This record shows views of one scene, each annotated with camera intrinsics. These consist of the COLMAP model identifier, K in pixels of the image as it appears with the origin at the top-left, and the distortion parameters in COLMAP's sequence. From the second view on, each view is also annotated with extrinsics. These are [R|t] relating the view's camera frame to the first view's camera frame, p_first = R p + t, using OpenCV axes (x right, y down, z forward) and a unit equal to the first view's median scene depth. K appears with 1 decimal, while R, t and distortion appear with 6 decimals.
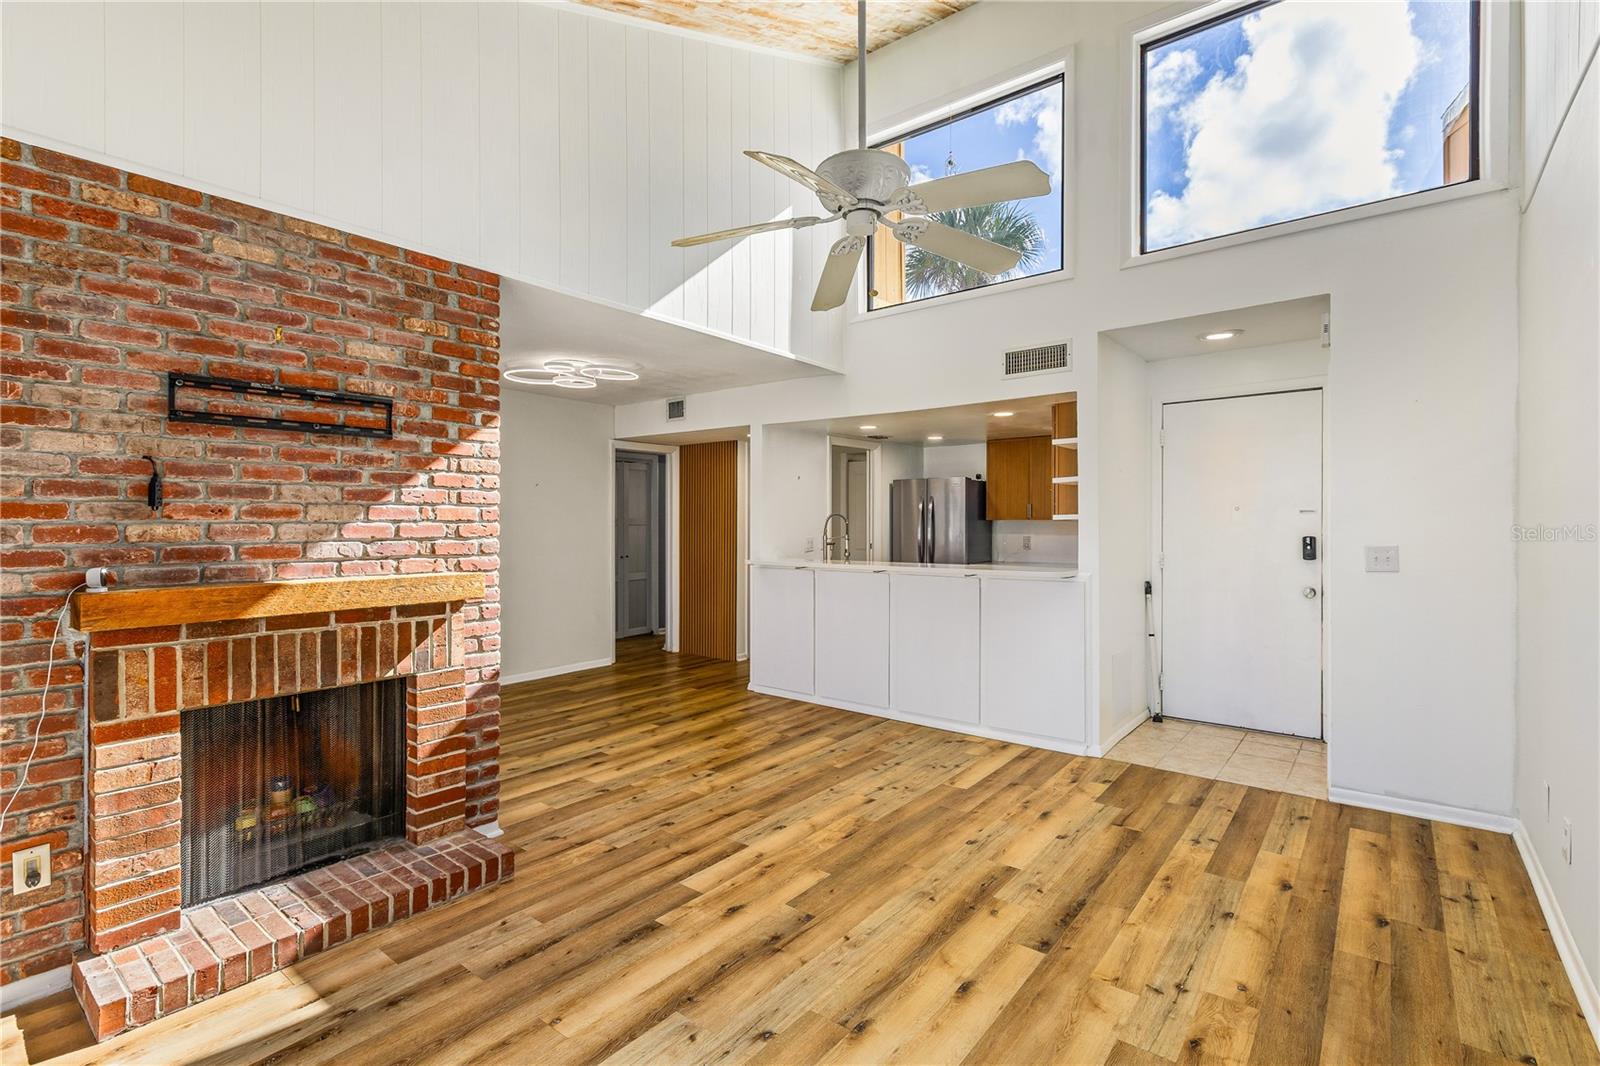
lens RADIAL K [[740.6, 0, 792.4], [0, 740.6, 534.3], [0, 0, 1]] dist [-0.002050, -0.000044]
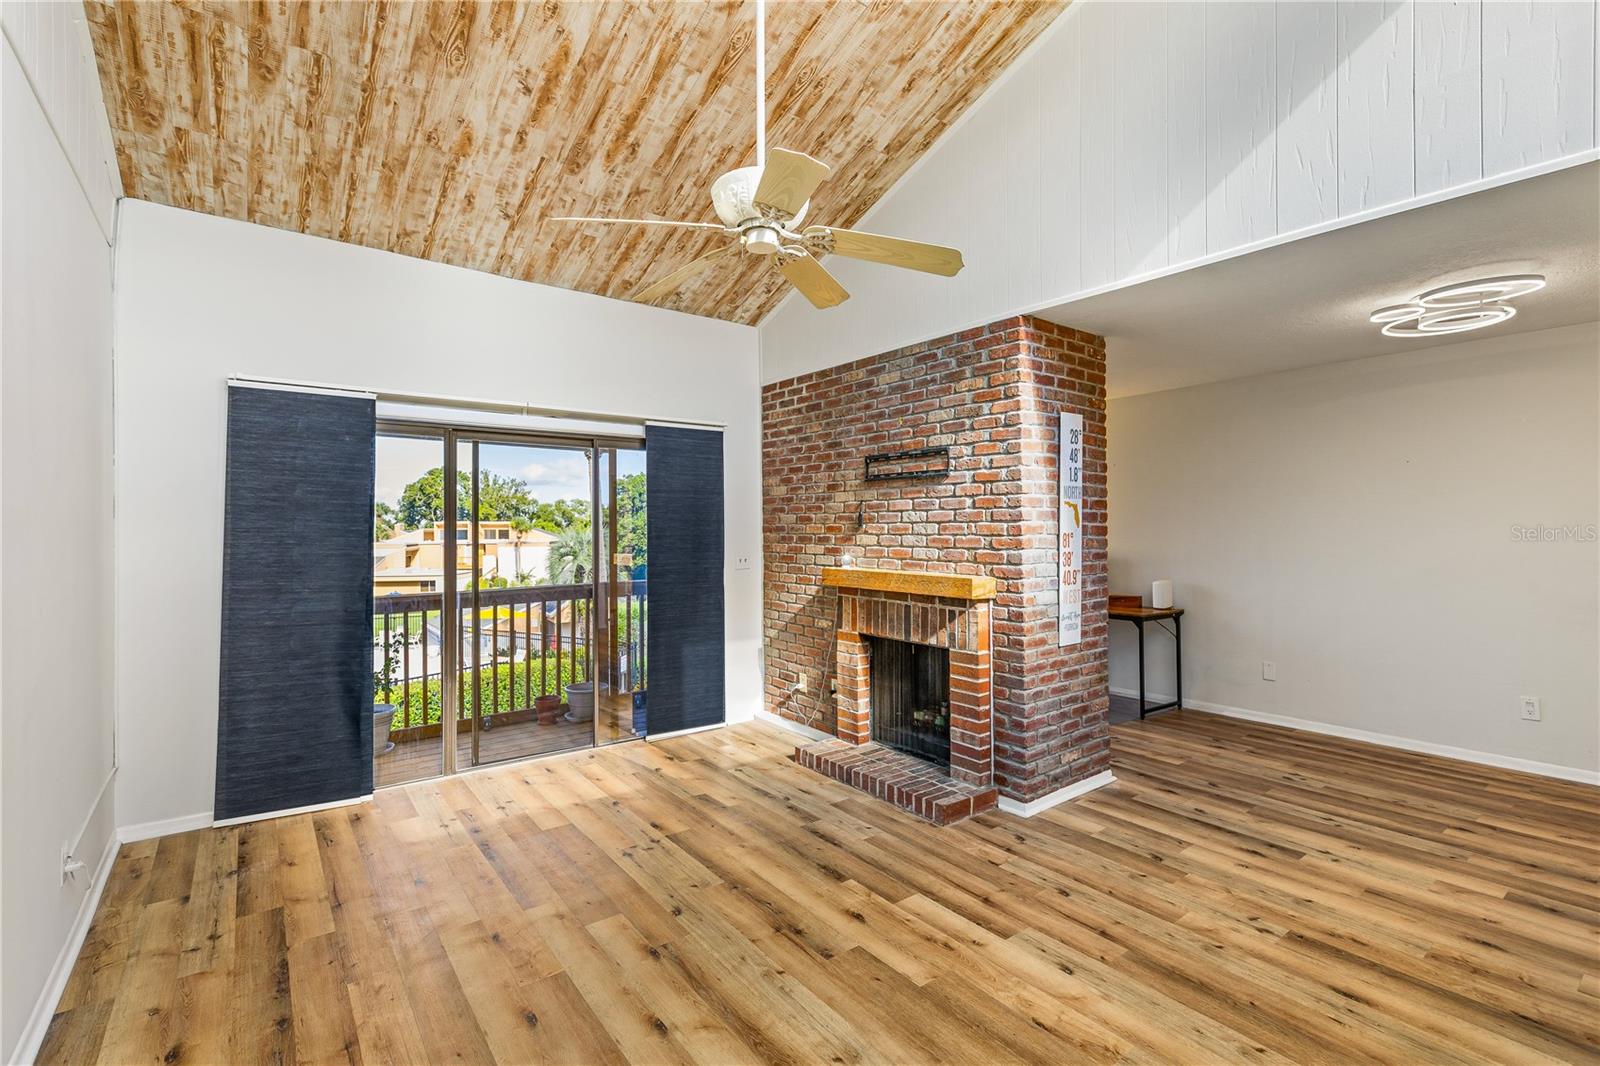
lens RADIAL K [[724.5, 0, 802.9], [0, 724.5, 526.6], [0, 0, 1]] dist [0.003279, -0.000296]
pose [[-0.244296, 0.005417, -0.969686, 0.831032], [-0.007468, 0.999944, 0.007467, -0.040812], [0.969672, 0.009066, -0.244242, 1.055457]]
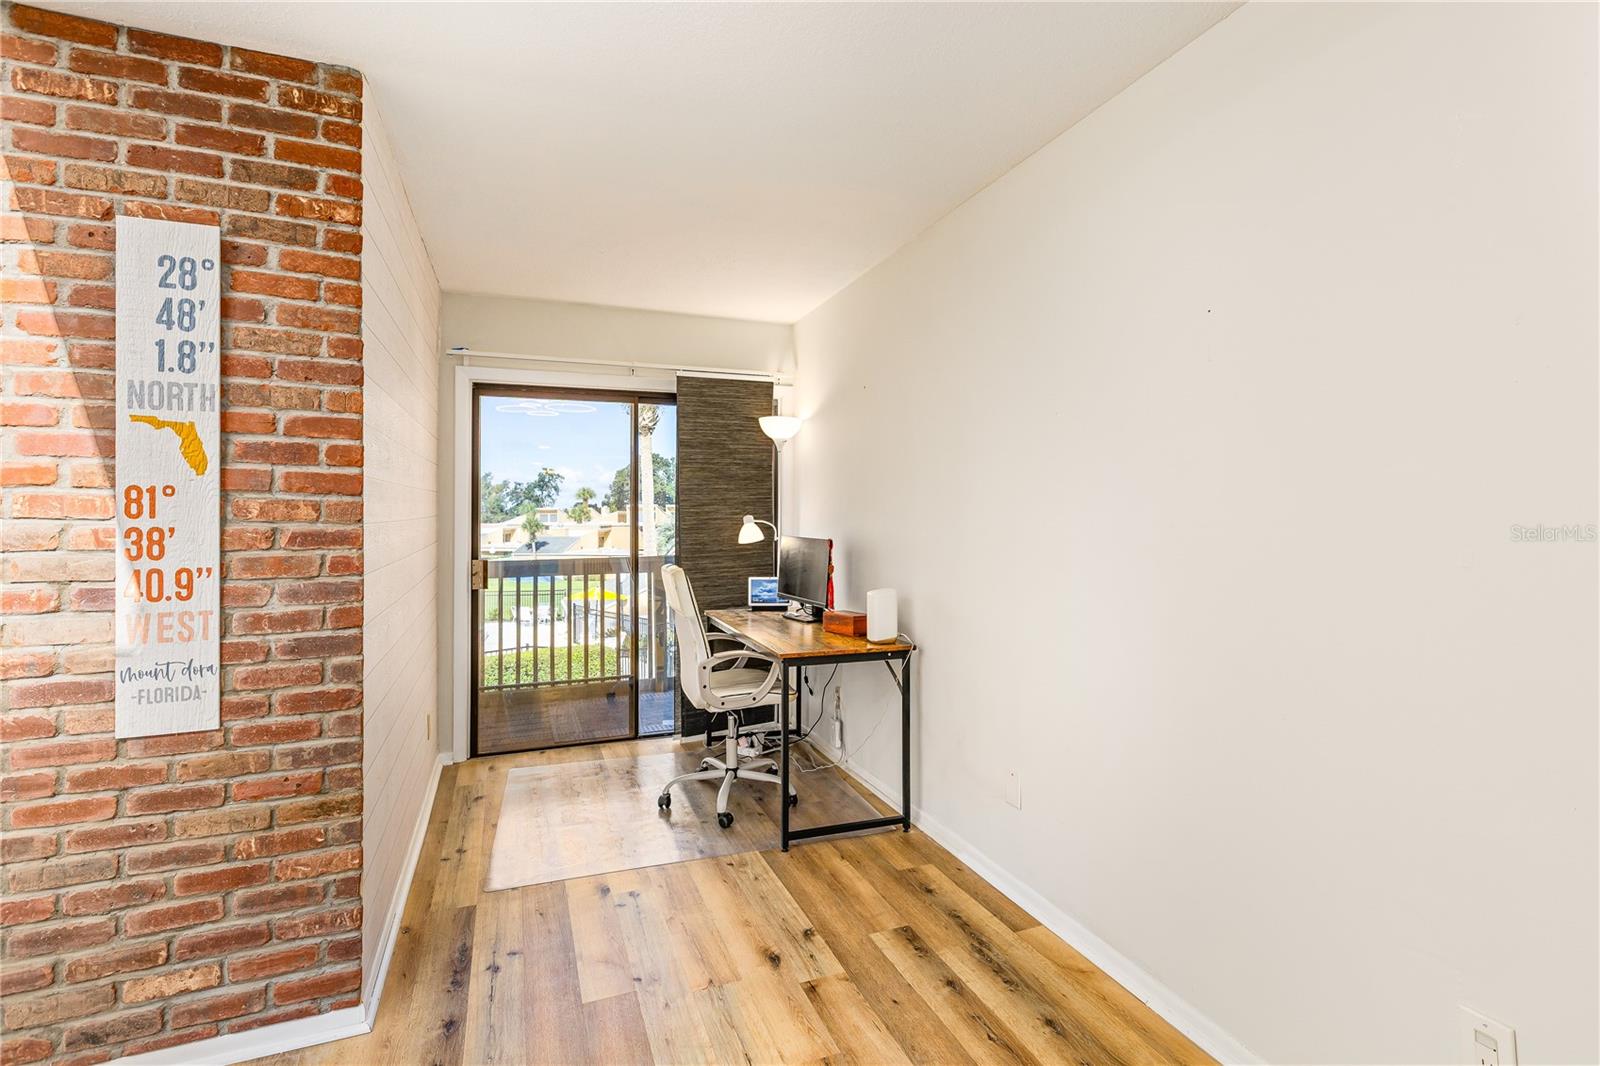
lens RADIAL K [[739.3, 0, 796.6], [0, 739.3, 498.2], [0, 0, 1]] dist [0.001497, -0.000063]
pose [[-0.499968, -0.010235, -0.865983, -0.279656], [-0.007958, 0.999942, -0.007224, -0.012909], [0.866007, 0.003280, -0.500021, 1.942178]]
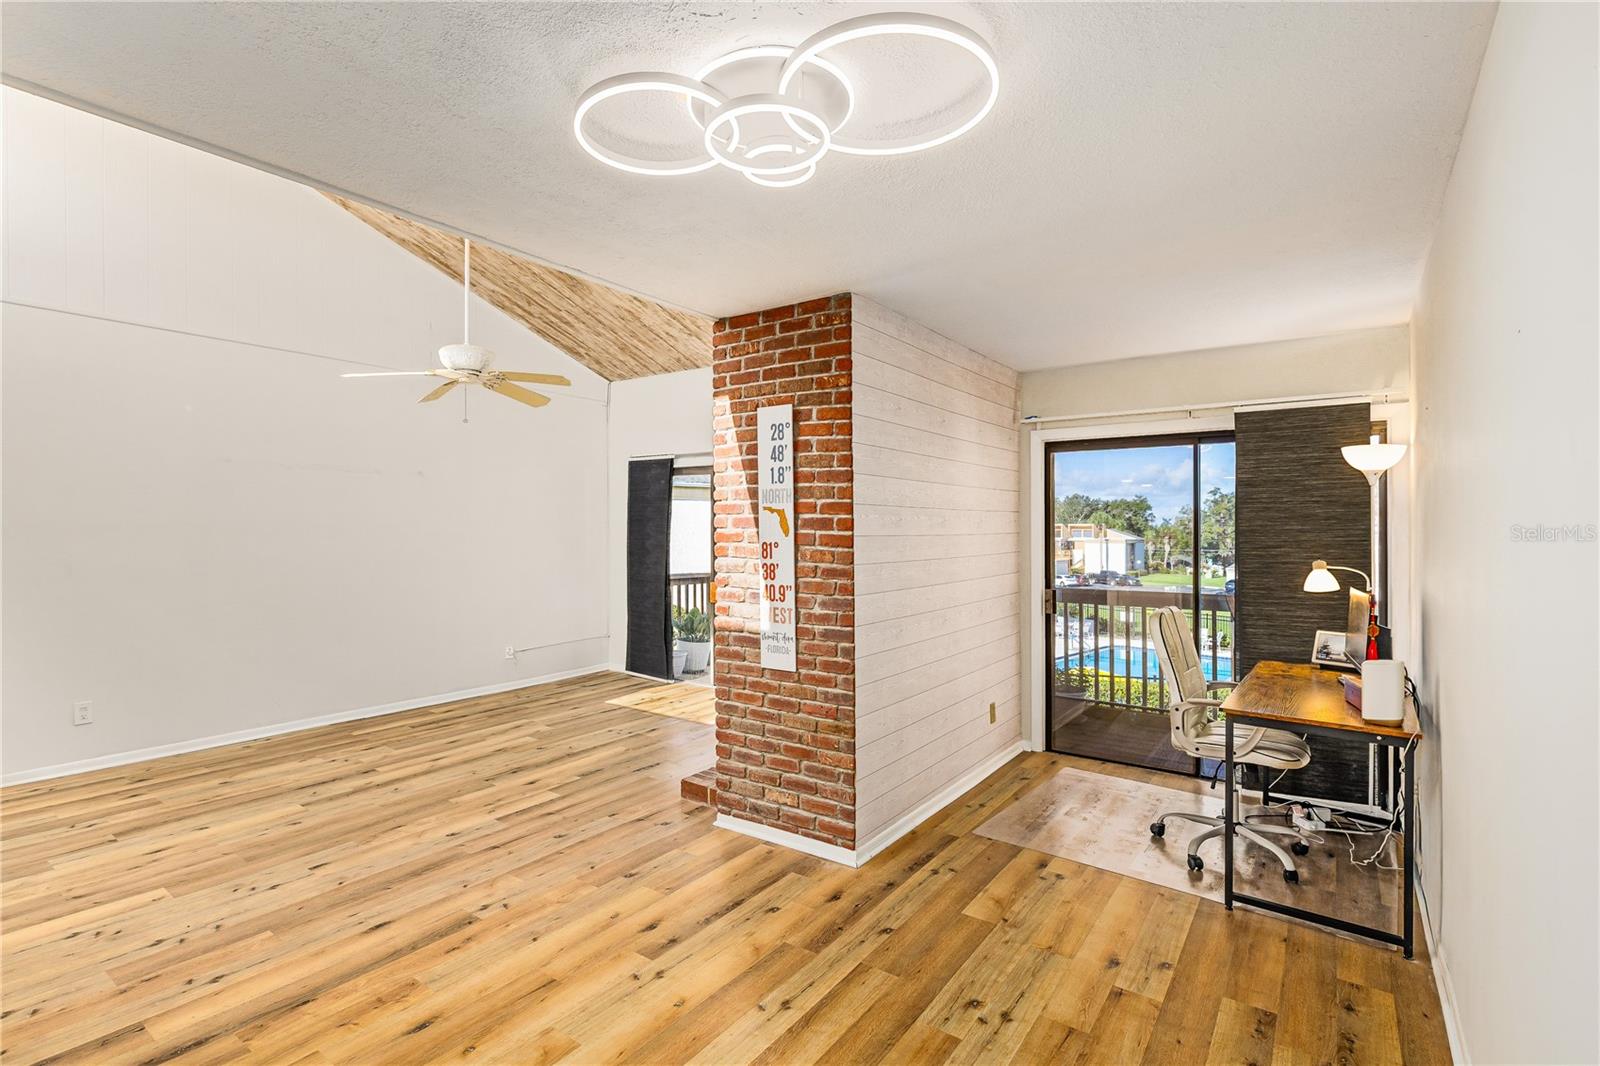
lens RADIAL K [[740.6, 0, 792.4], [0, 740.6, 534.3], [0, 0, 1]] dist [-0.002050, -0.000044]
pose [[-0.998805, 0.000168, -0.048869, -0.512755], [-0.000799, 0.999804, 0.019761, -0.058649], [0.048863, 0.019777, -0.998610, 2.367669]]
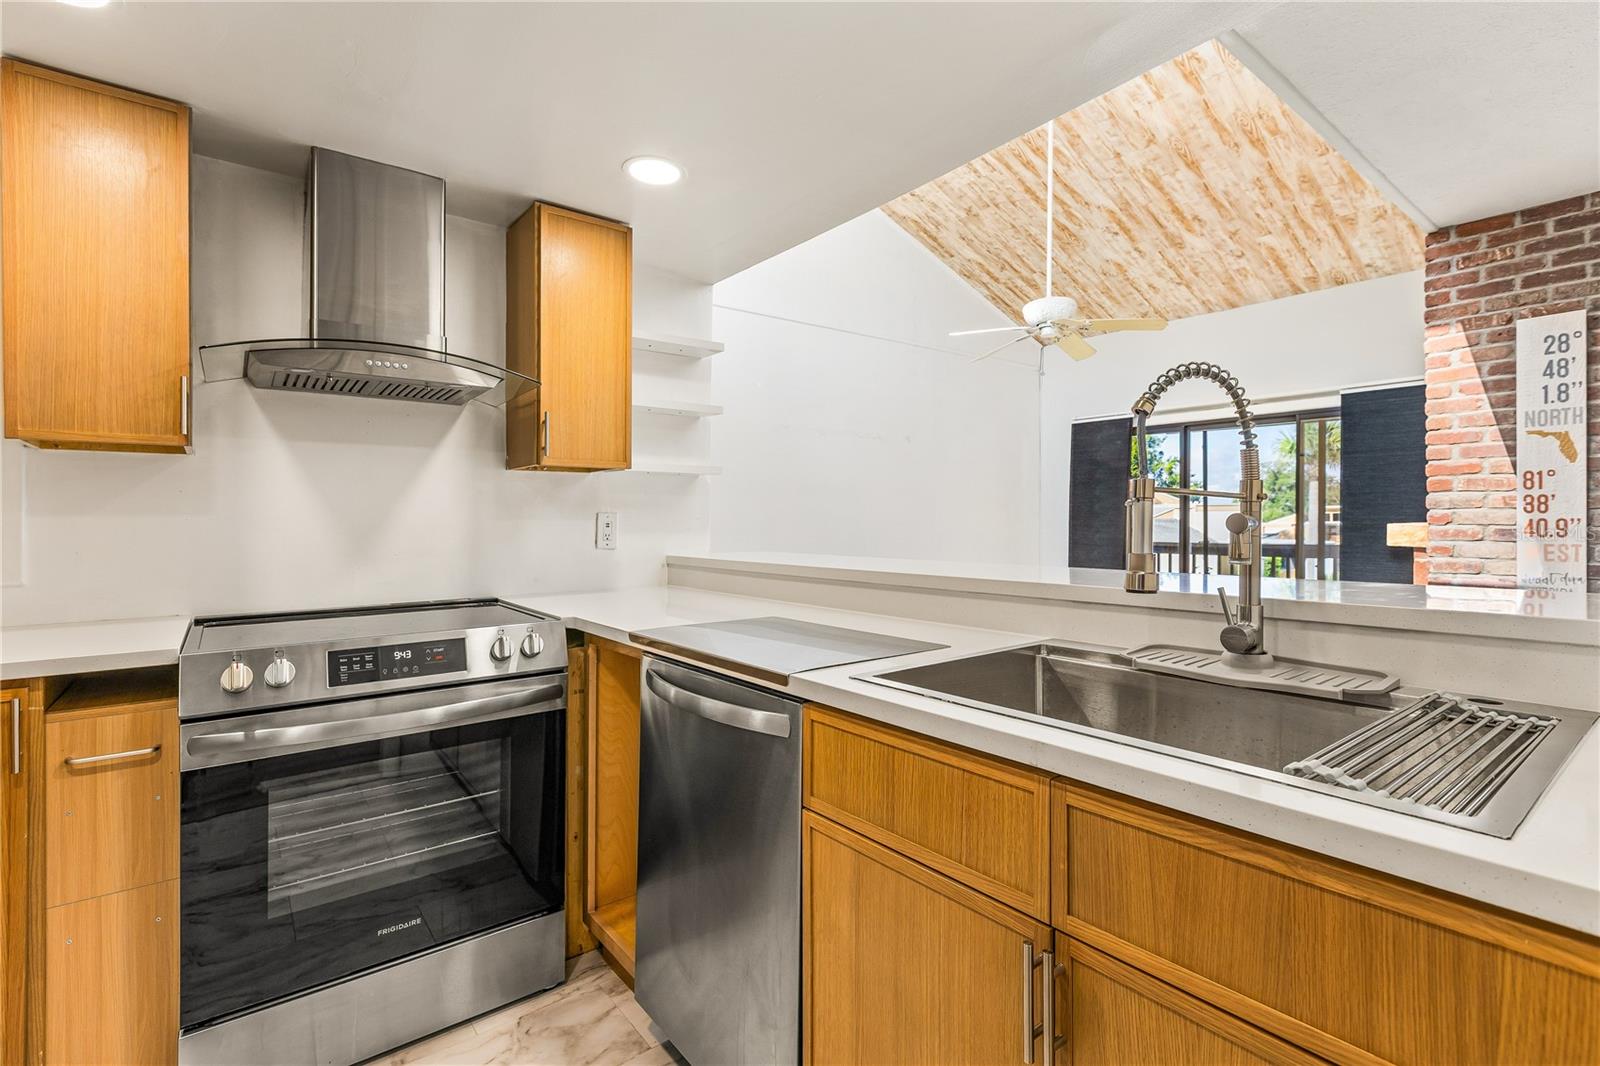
lens RADIAL K [[731.9, 0, 800.6], [0, 731.9, 524.1], [0, 0, 1]] dist [-0.000742, -0.000409]
pose [[-0.973200, 0.008186, 0.229814, 0.235394], [0.012962, 0.999730, 0.019282, 0.018768], [-0.229594, 0.021744, -0.973044, 2.427739]]
